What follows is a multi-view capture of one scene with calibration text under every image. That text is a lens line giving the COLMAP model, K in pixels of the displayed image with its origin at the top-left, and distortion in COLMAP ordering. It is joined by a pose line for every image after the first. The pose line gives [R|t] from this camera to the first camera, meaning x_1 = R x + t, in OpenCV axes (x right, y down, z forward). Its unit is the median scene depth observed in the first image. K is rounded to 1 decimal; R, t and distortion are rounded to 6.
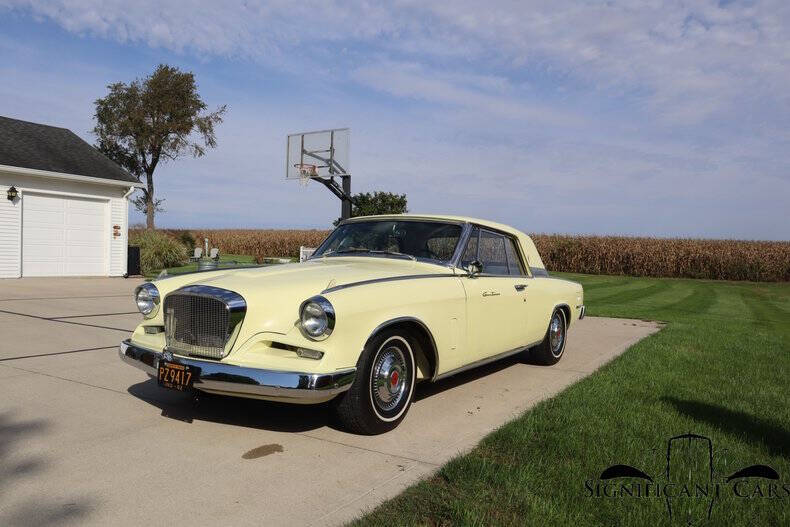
lens RADIAL K [[609.1, 0, 395.0], [0, 609.1, 263.5], [0, 0, 1]] dist [-0.098238, 0.084437]
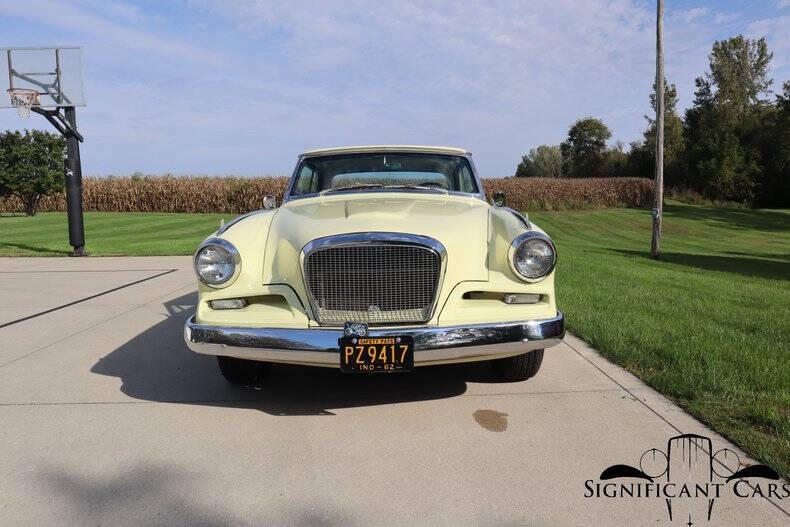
lens RADIAL K [[609.1, 0, 395.0], [0, 609.1, 263.5], [0, 0, 1]] dist [-0.098238, 0.084437]
pose [[0.837799, -0.094897, 0.537668, -0.491851], [0.043673, 0.993271, 0.107259, -0.003890], [-0.544229, -0.066380, 0.836307, 0.235805]]
